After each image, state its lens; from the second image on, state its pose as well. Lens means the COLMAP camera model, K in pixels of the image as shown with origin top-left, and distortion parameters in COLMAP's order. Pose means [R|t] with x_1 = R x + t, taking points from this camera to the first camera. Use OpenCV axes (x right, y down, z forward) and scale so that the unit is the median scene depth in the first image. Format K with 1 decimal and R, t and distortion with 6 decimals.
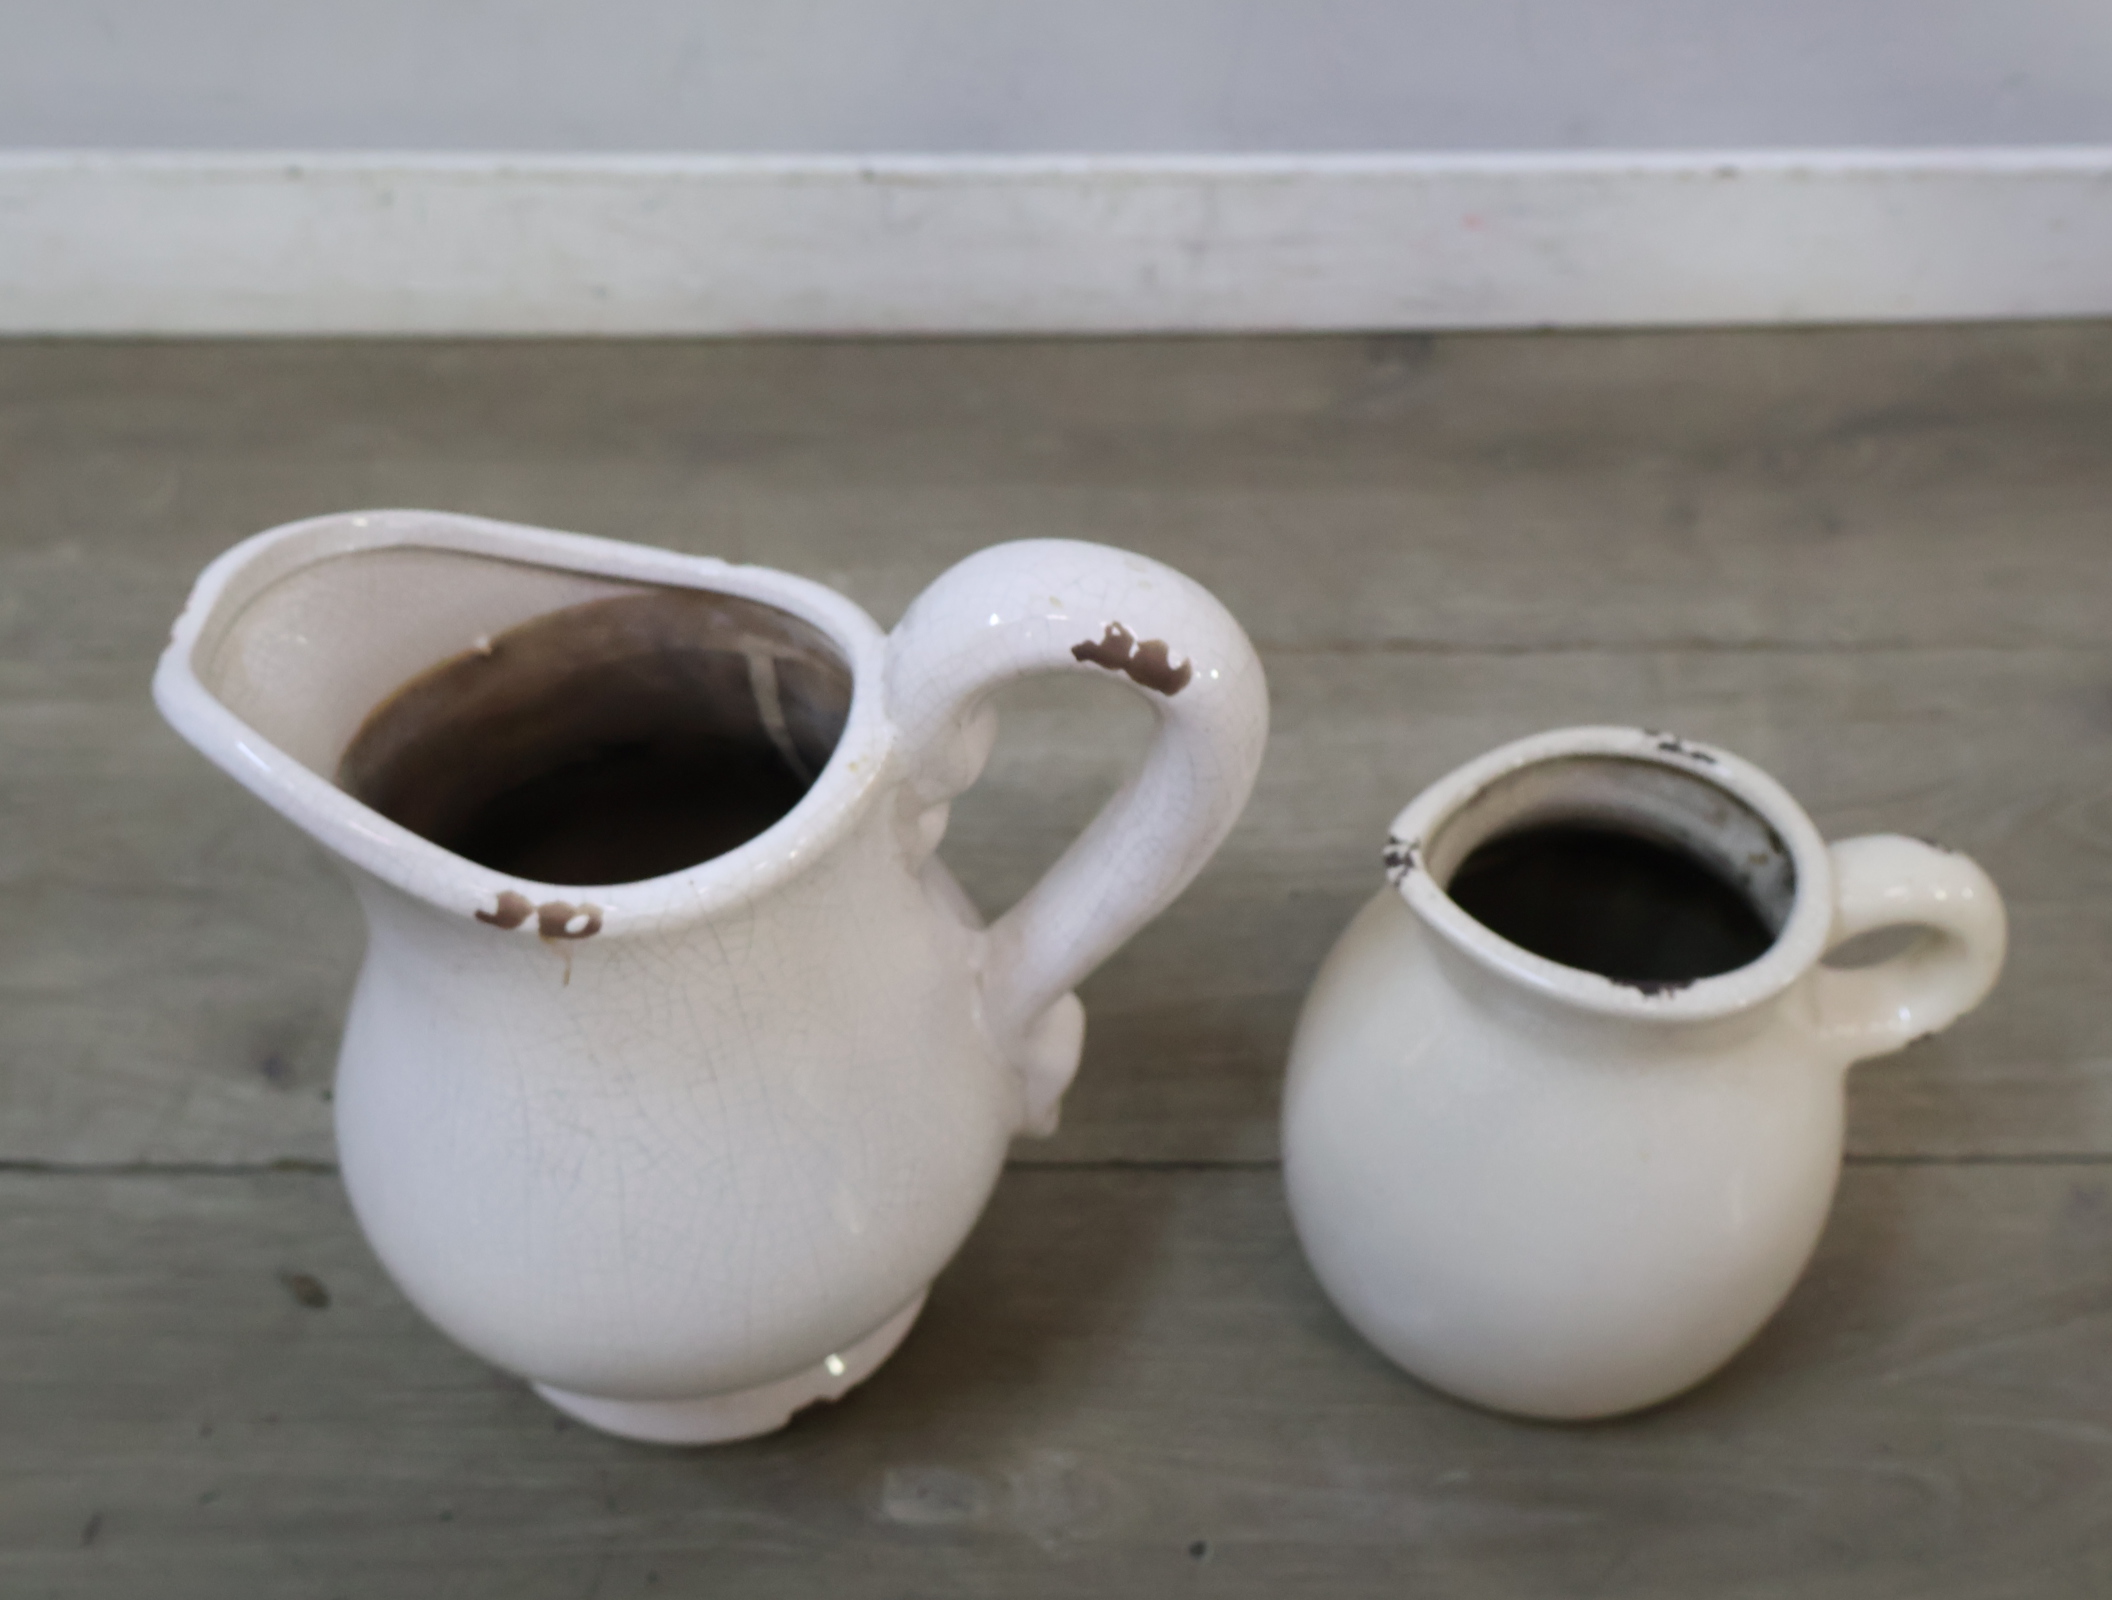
lens RADIAL K [[2293.9, 0, 1044.9], [0, 2293.9, 806.7], [0, 0, 1]] dist [0.008204, 0.000000]
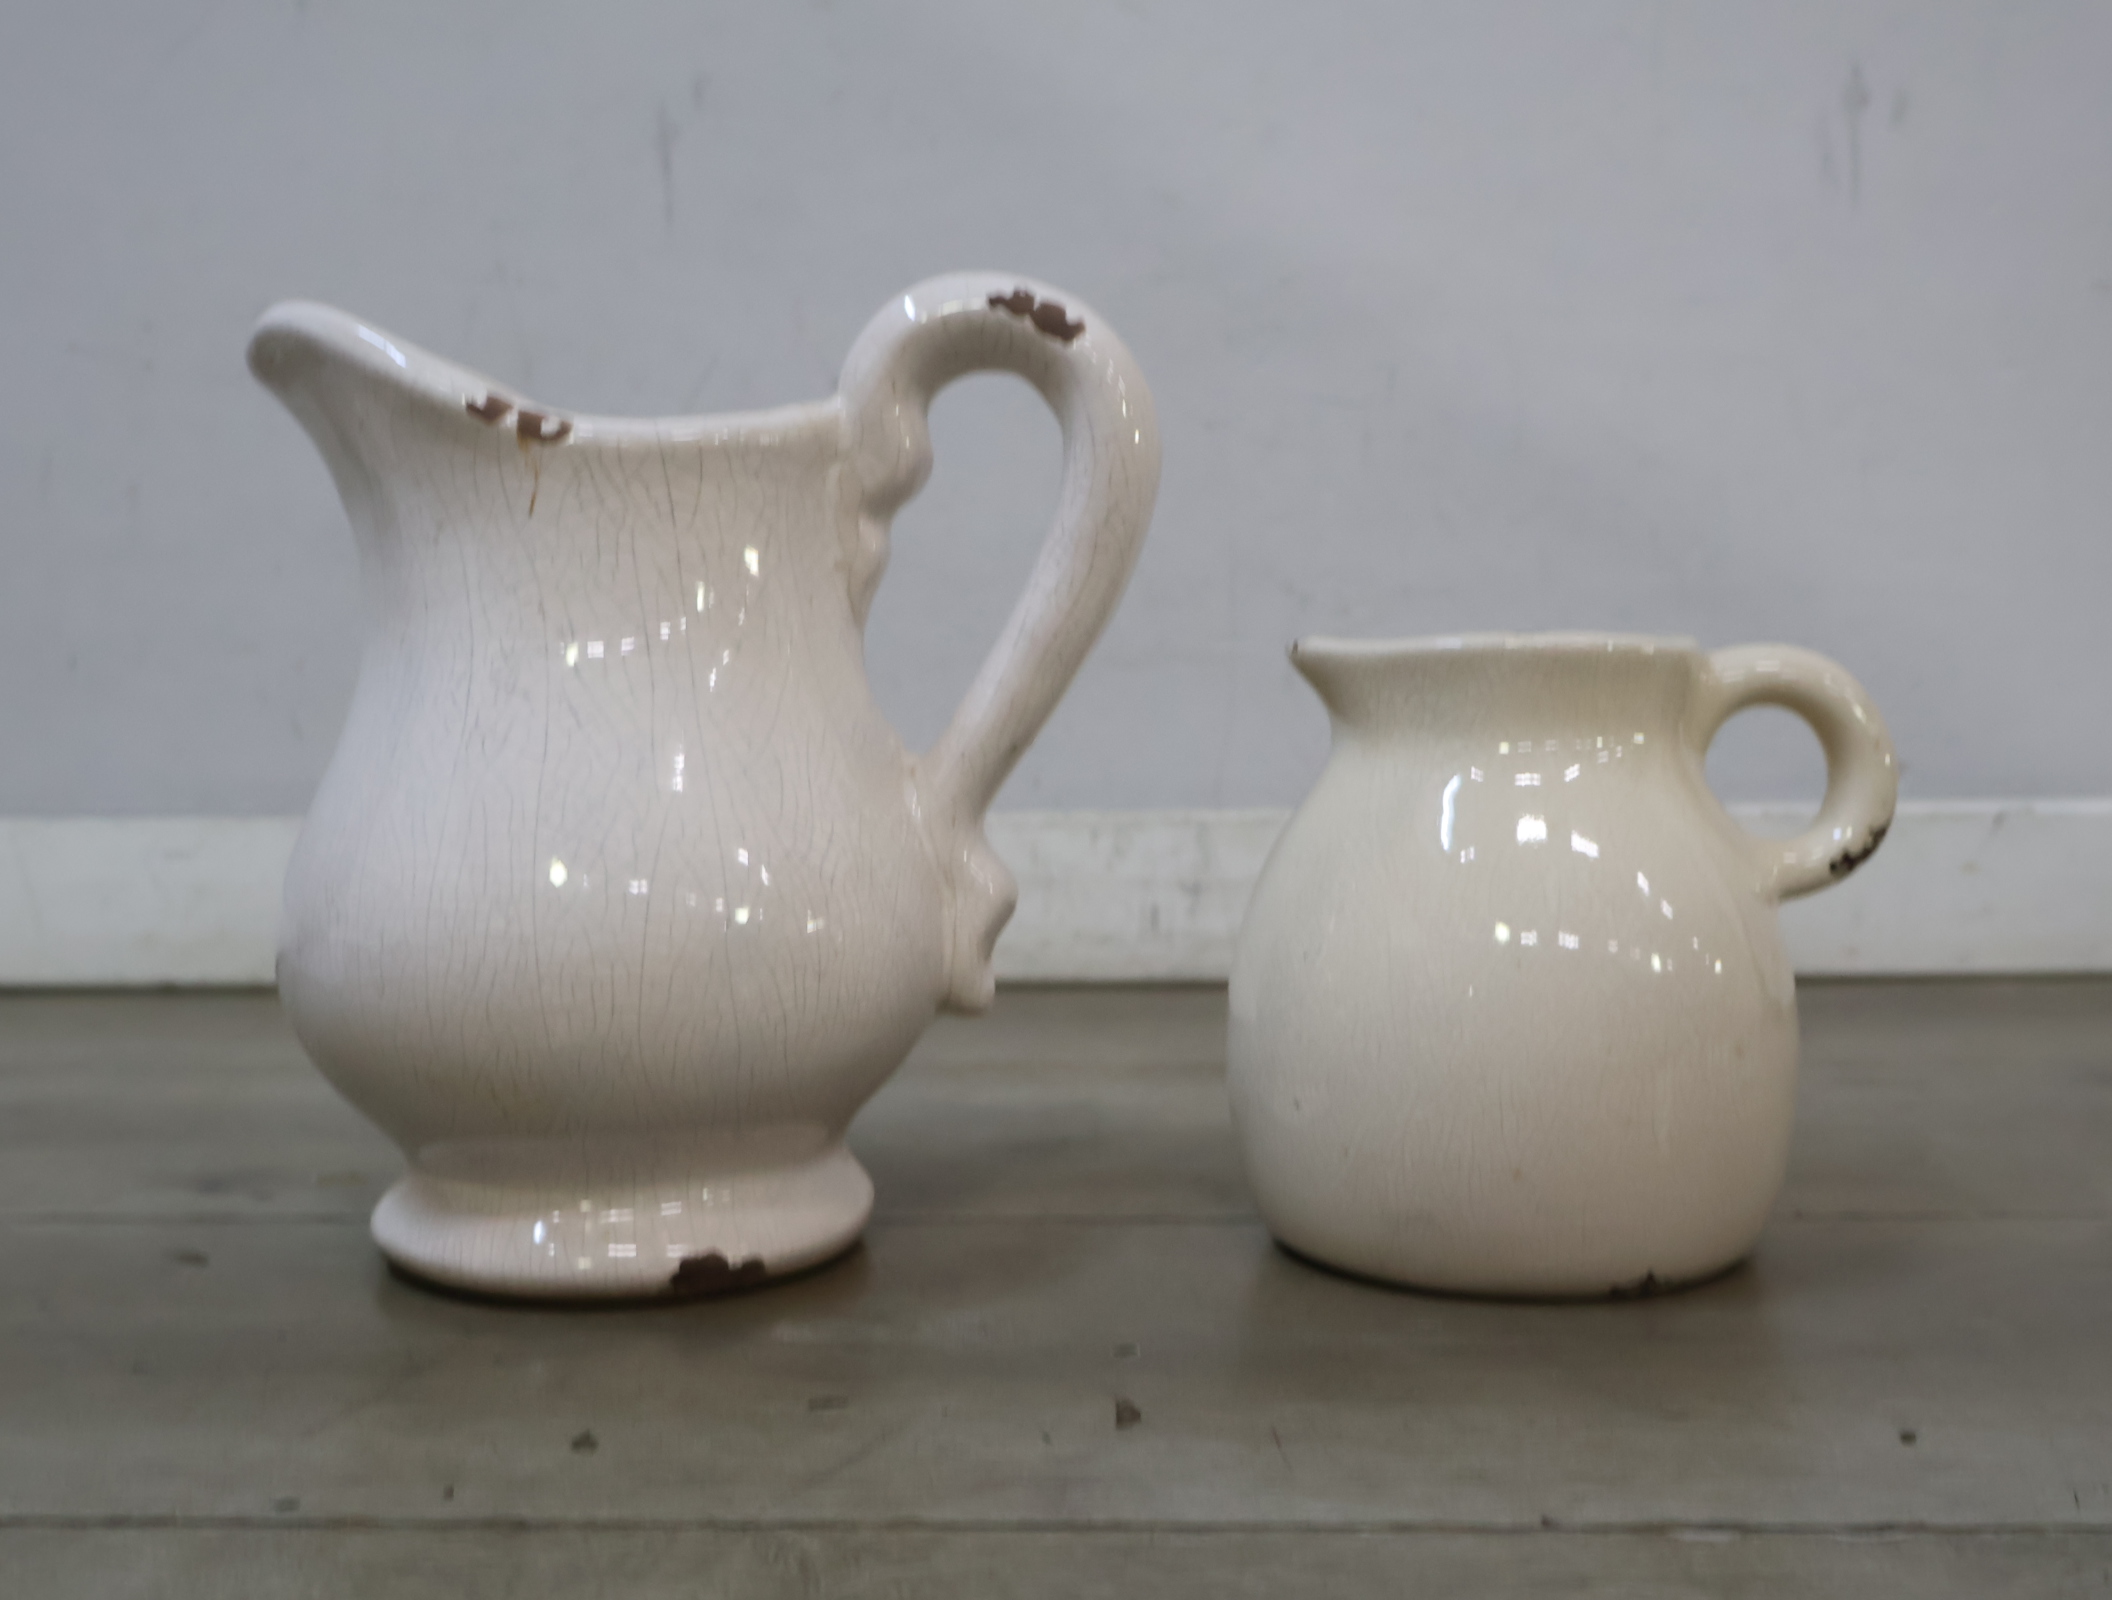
lens RADIAL K [[2293.9, 0, 1056.2], [0, 2293.9, 789.9], [0, 0, 1]] dist [0.008204, 0.000000]
pose [[0.998699, -0.009014, -0.050193, 0.083406], [-0.027773, 0.729348, -0.683579, 0.740086], [0.042770, 0.684084, 0.728148, 0.217864]]
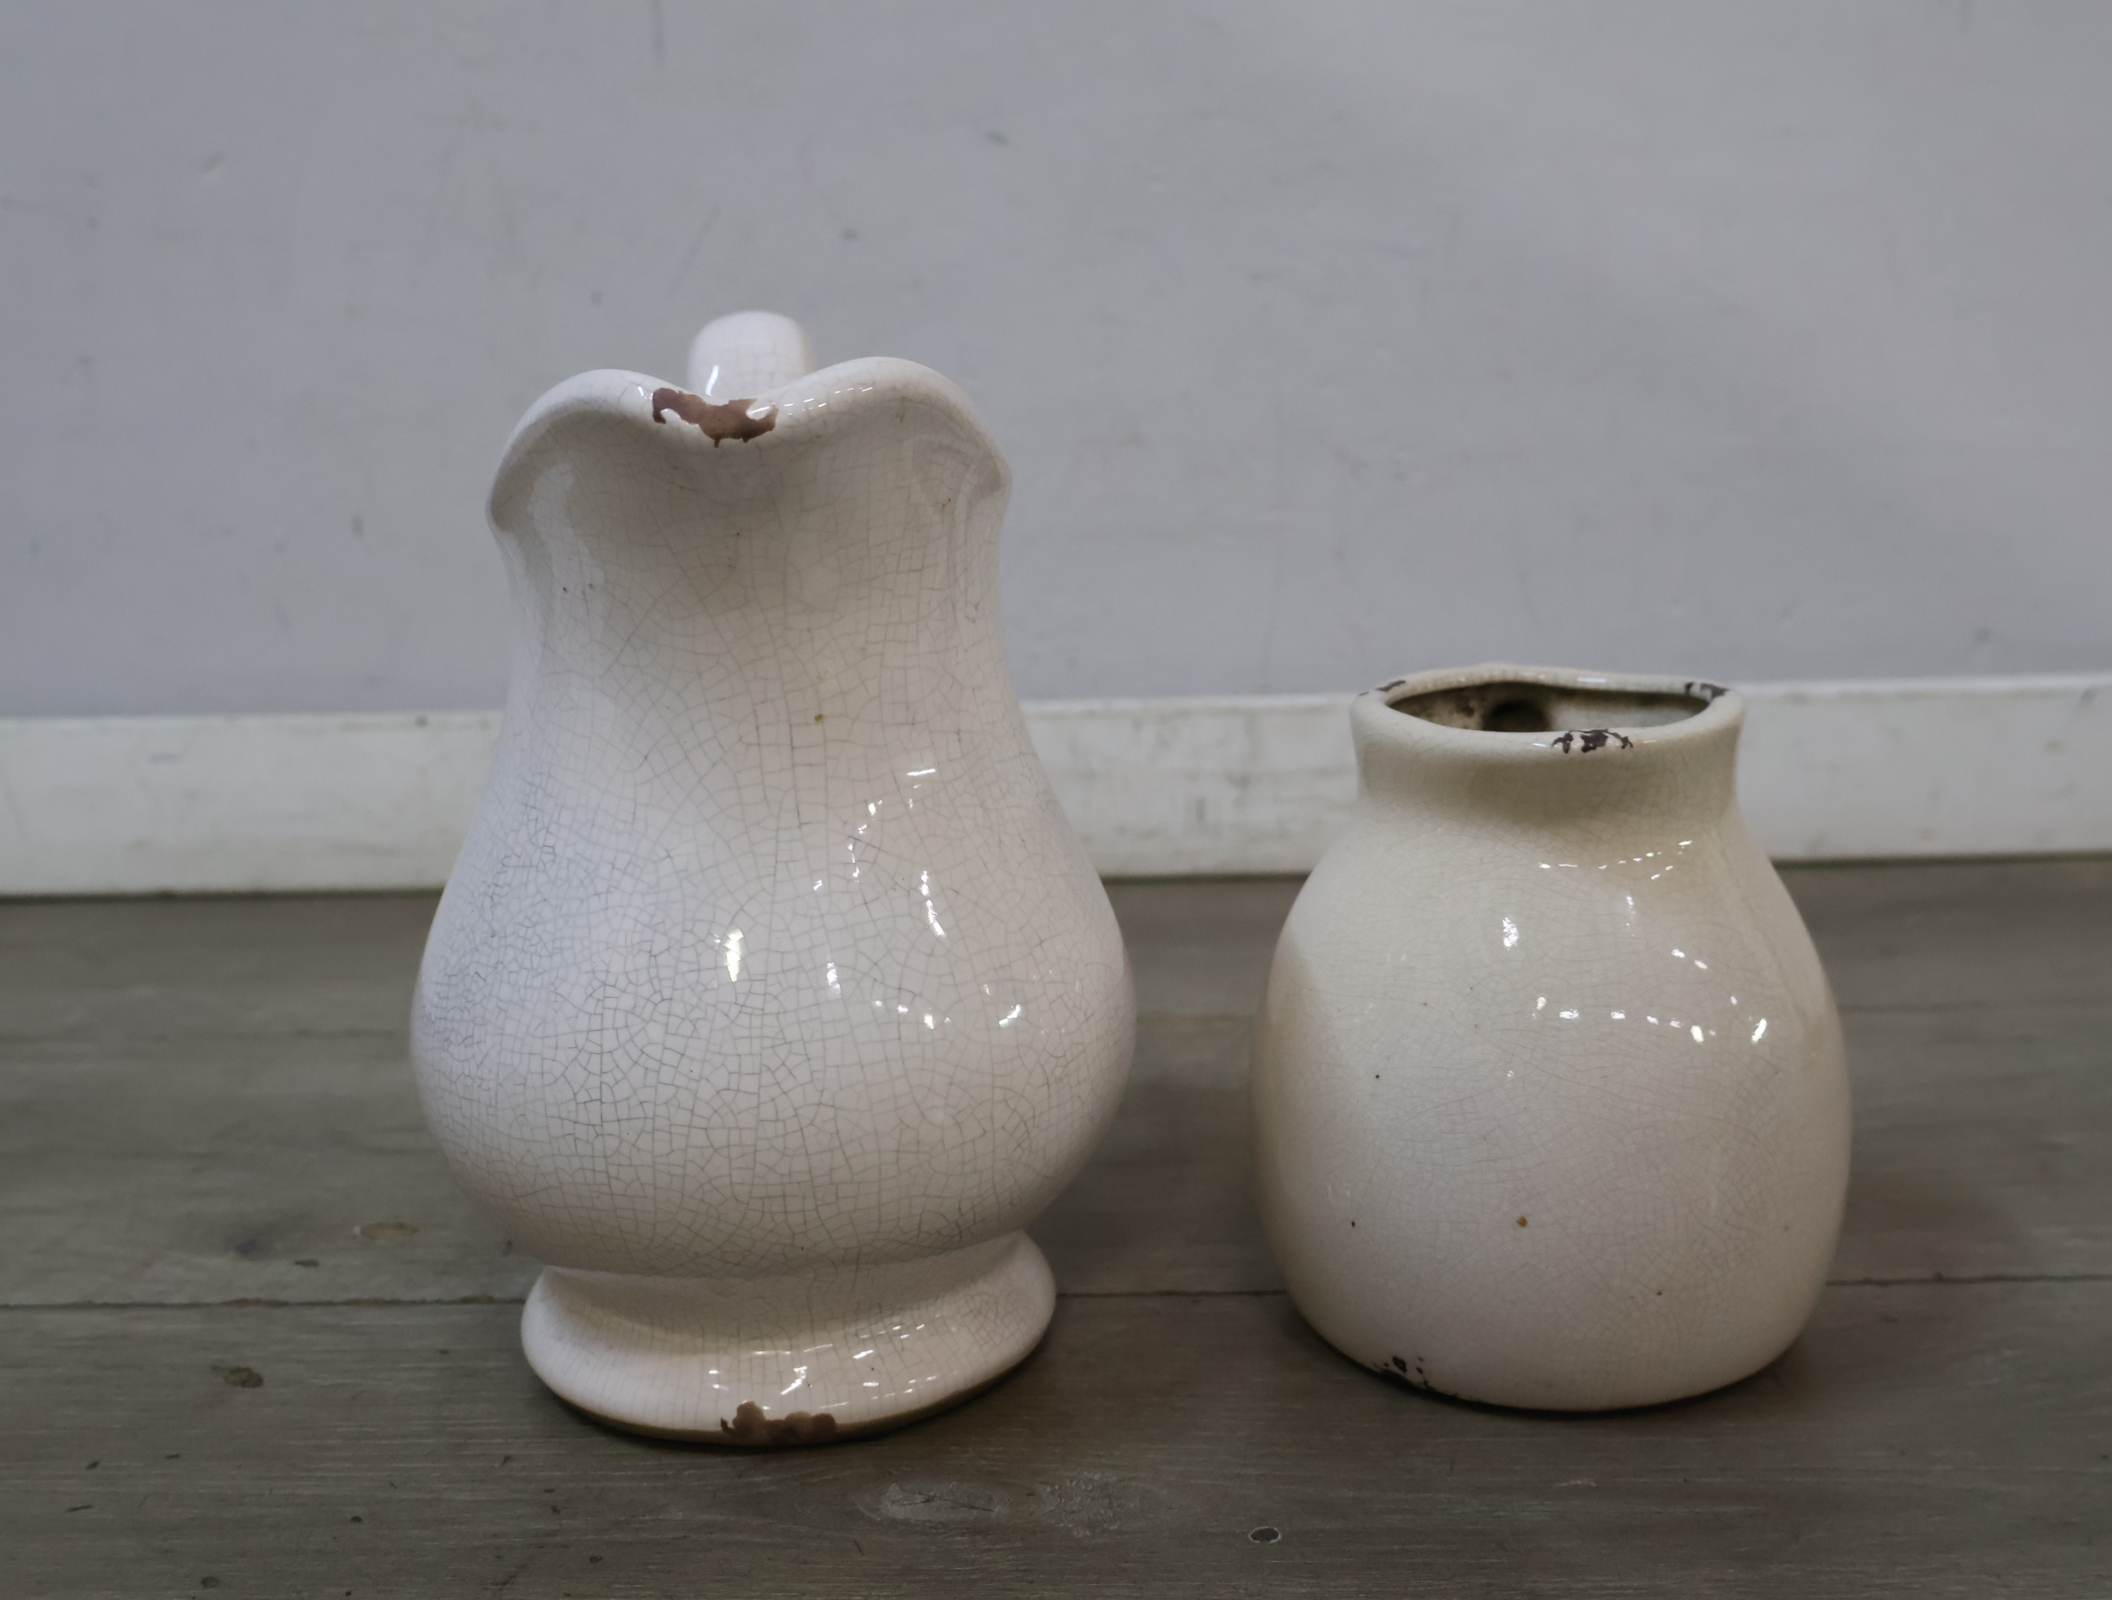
lens RADIAL K [[2293.9, 0, 1052.3], [0, 2293.9, 784.8], [0, 0, 1]] dist [0.008204, 0.000000]
pose [[0.999117, -0.019266, -0.037334, 0.026176], [-0.005238, 0.824586, -0.565712, 0.547989], [0.041684, 0.565409, 0.823757, 0.173969]]
